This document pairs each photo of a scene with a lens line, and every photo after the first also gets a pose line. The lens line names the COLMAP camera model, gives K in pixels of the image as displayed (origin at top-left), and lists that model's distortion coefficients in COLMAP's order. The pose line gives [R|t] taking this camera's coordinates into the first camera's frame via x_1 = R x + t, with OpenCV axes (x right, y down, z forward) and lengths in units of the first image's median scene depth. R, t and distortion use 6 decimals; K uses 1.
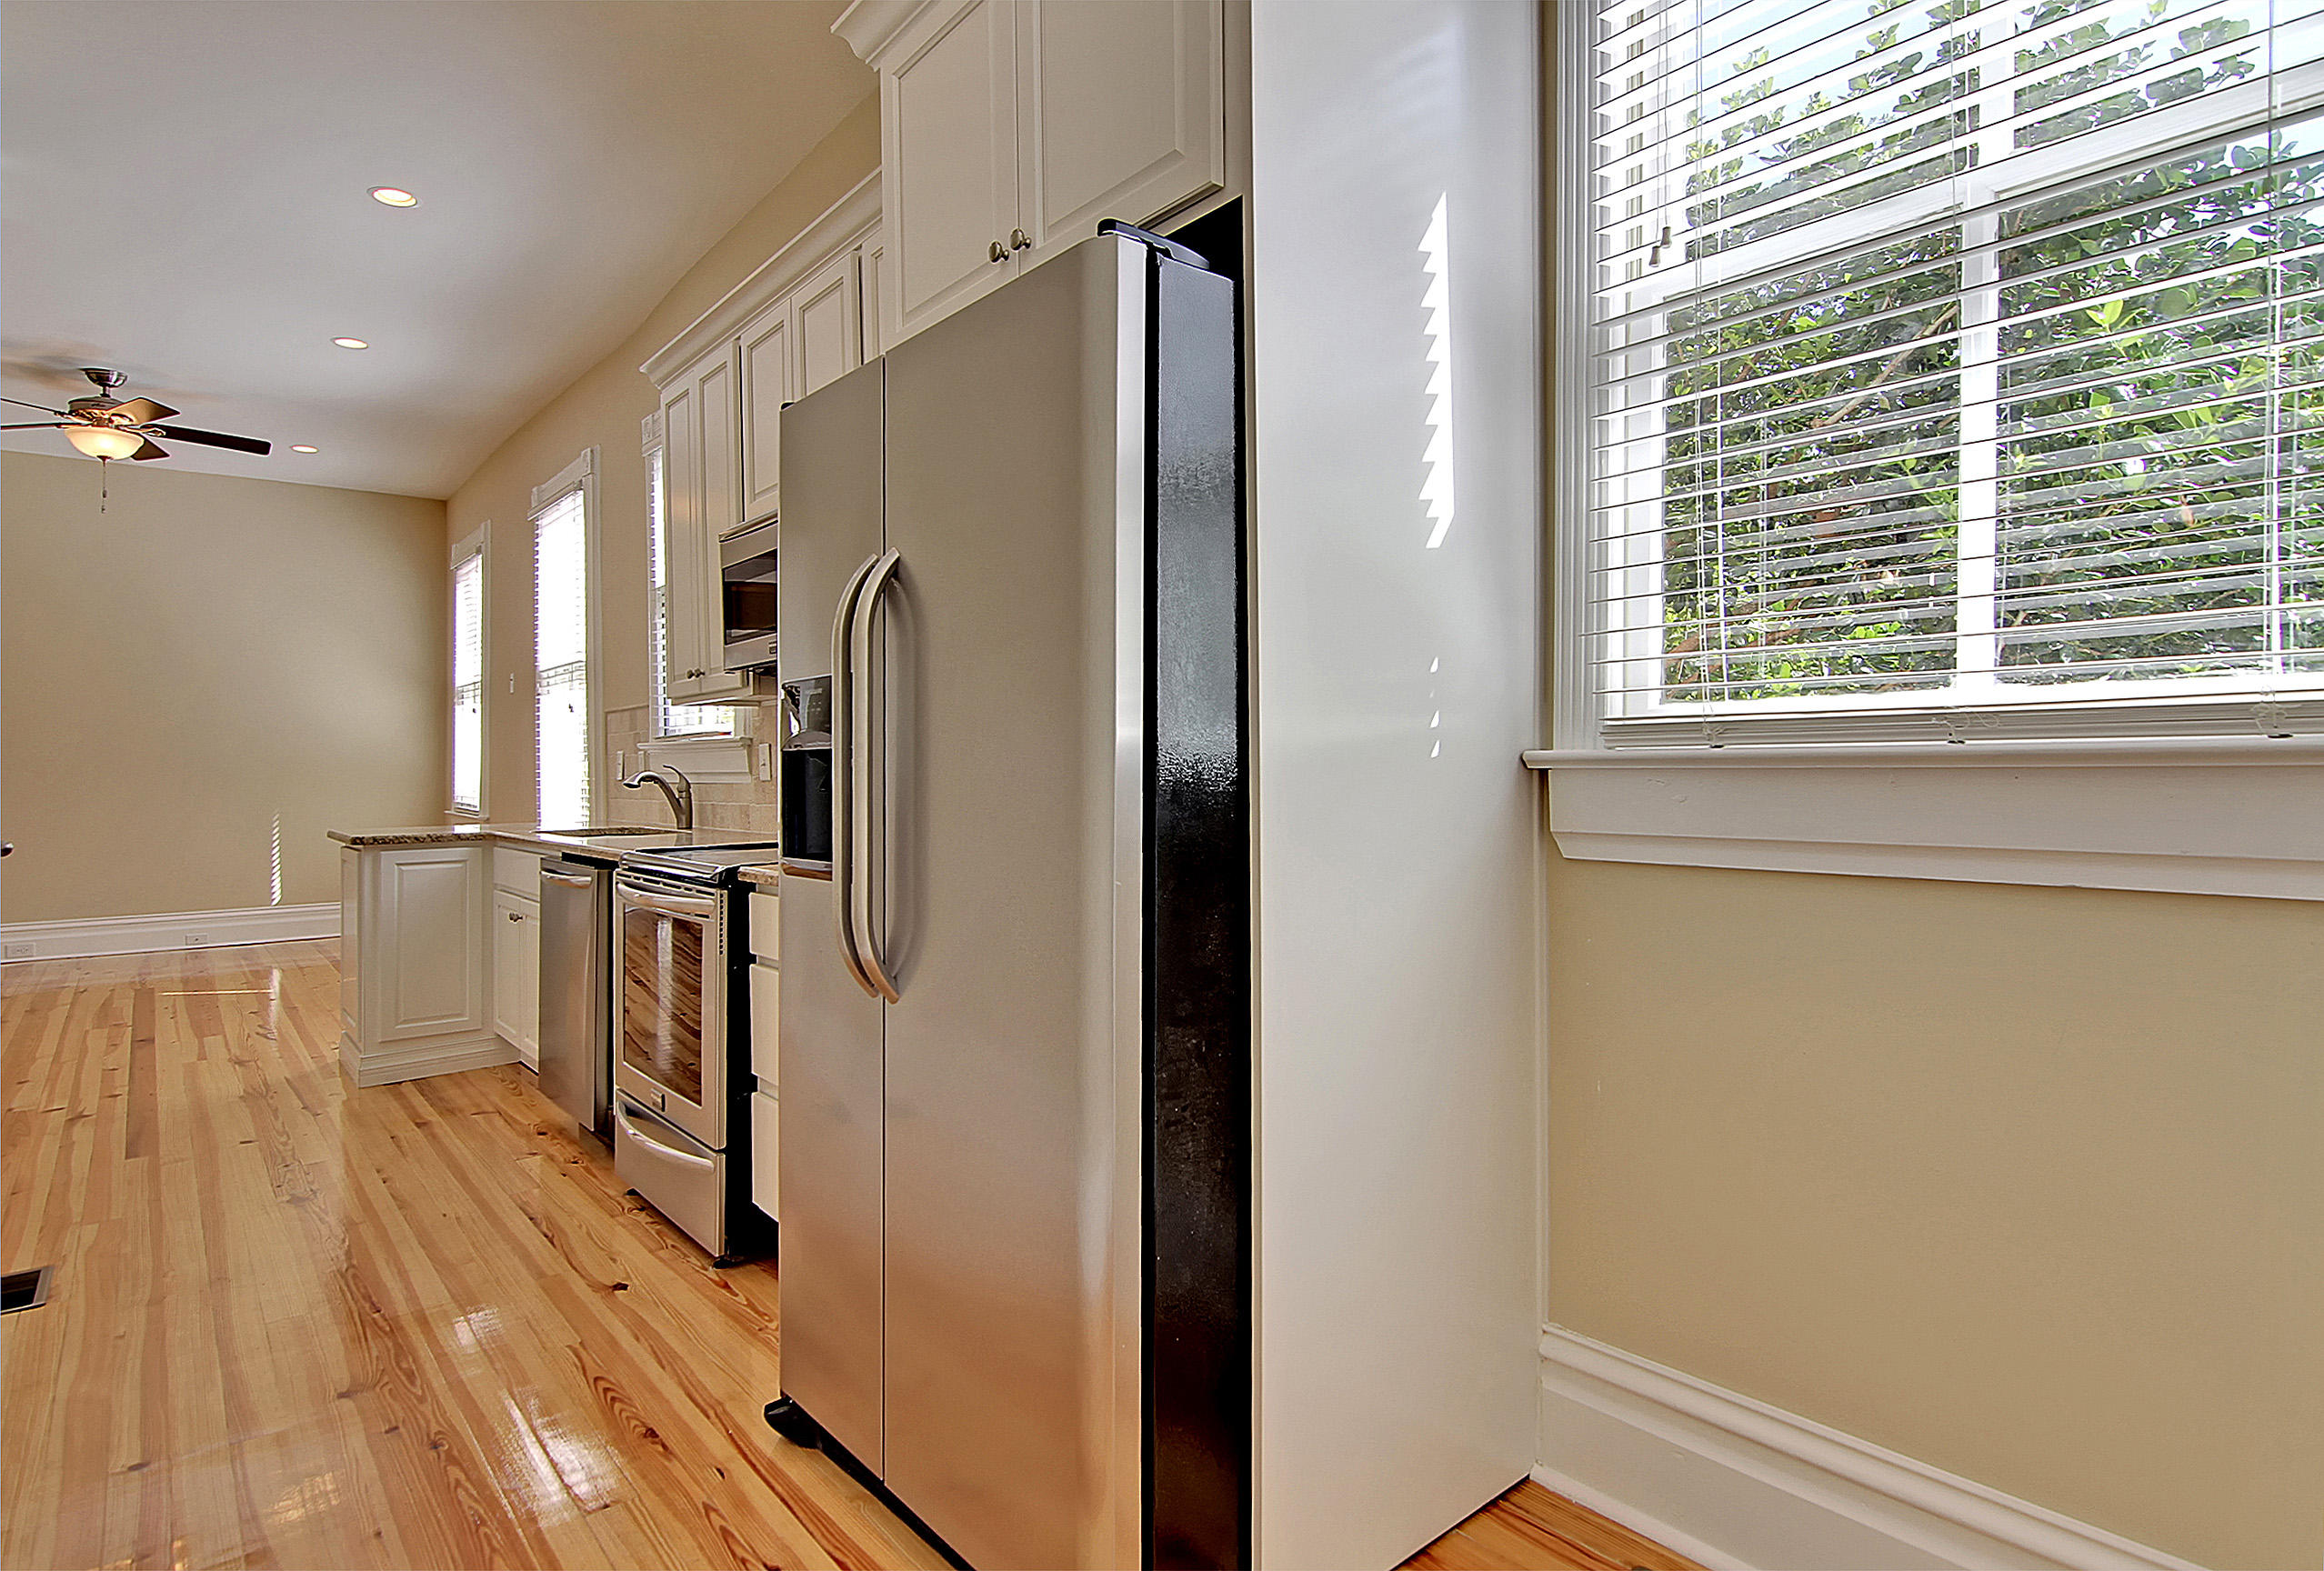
lens RADIAL K [[1183.3, 0, 1167.1], [0, 1183.3, 770.7], [0, 0, 1]] dist [-0.002411, -0.001188]
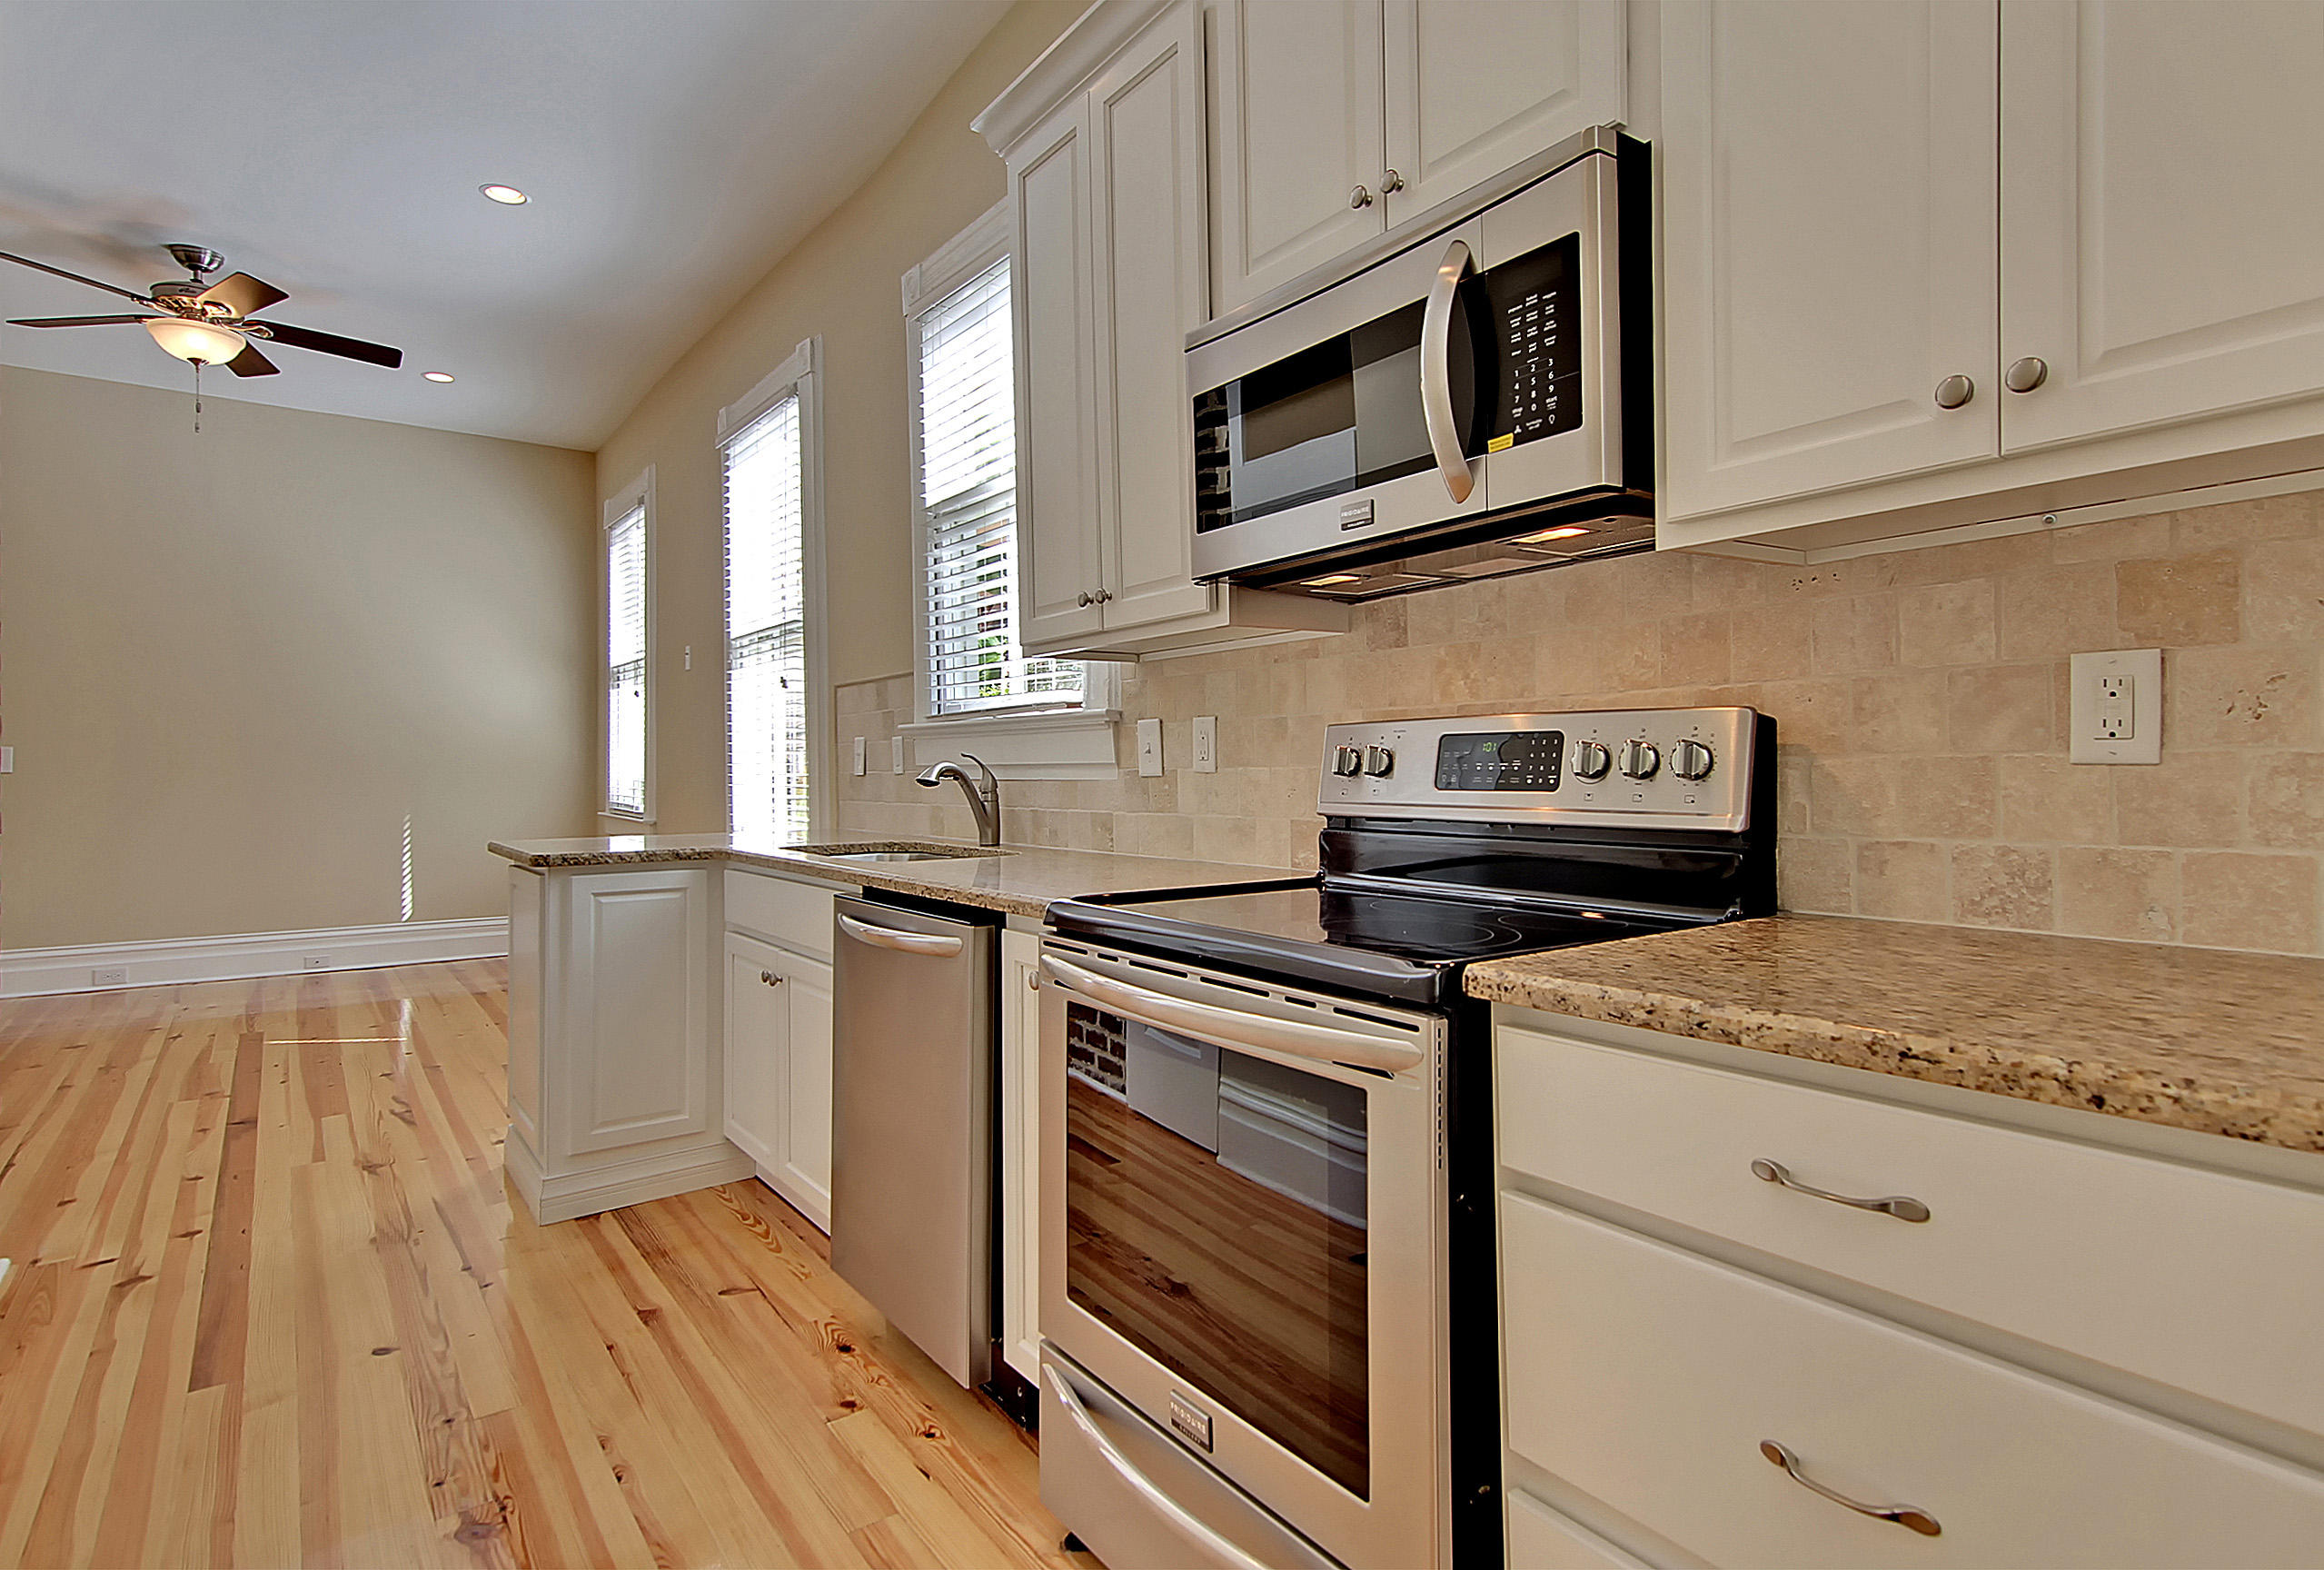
lens RADIAL K [[1210.0, 0, 1162.0], [0, 1210.0, 785.0], [0, 0, 1]] dist [0.033784, -0.000216]
pose [[0.996152, 0.006684, -0.087387, -0.236681], [-0.005866, 0.999936, 0.009623, 0.005848], [0.087446, -0.009073, 0.996128, 0.293119]]
